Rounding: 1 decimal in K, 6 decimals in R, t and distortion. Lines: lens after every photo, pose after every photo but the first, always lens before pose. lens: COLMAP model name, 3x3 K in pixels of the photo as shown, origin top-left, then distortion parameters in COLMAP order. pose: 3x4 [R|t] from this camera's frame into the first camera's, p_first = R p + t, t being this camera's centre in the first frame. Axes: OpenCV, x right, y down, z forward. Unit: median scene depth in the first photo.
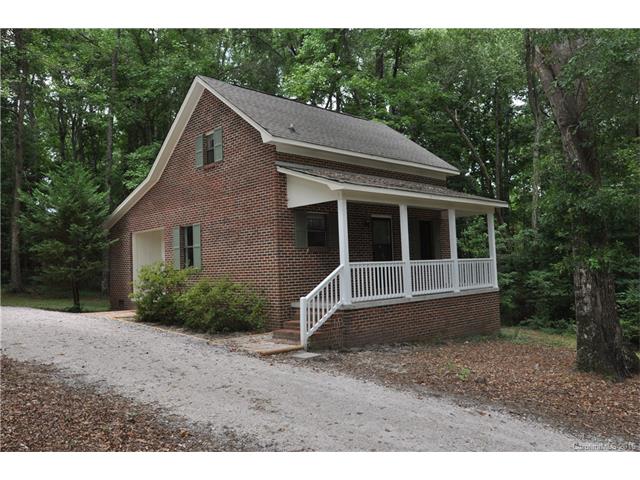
lens RADIAL K [[514.9, 0, 320.0], [0, 514.9, 240.0], [0, 0, 1]] dist [0.004353, 0.000754]
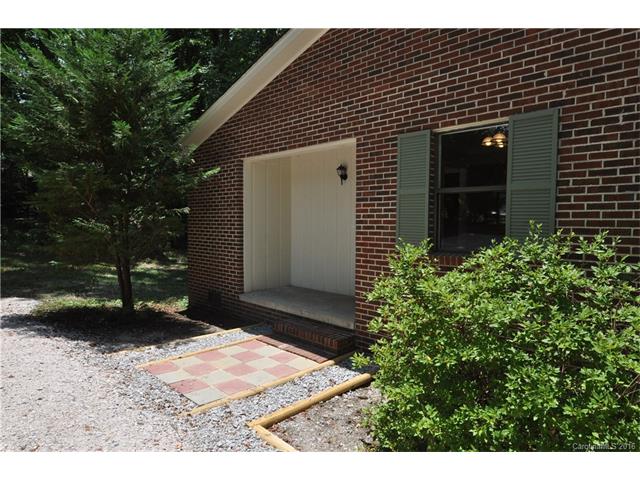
lens RADIAL K [[389.7, 0, 320.0], [0, 389.7, 240.0], [0, 0, 1]] dist [-0.001420, 0.000201]
pose [[0.998423, 0.040004, 0.039378, -0.419169], [-0.043641, 0.994396, 0.096287, 0.031047], [-0.035306, -0.097853, 0.994574, 0.868093]]
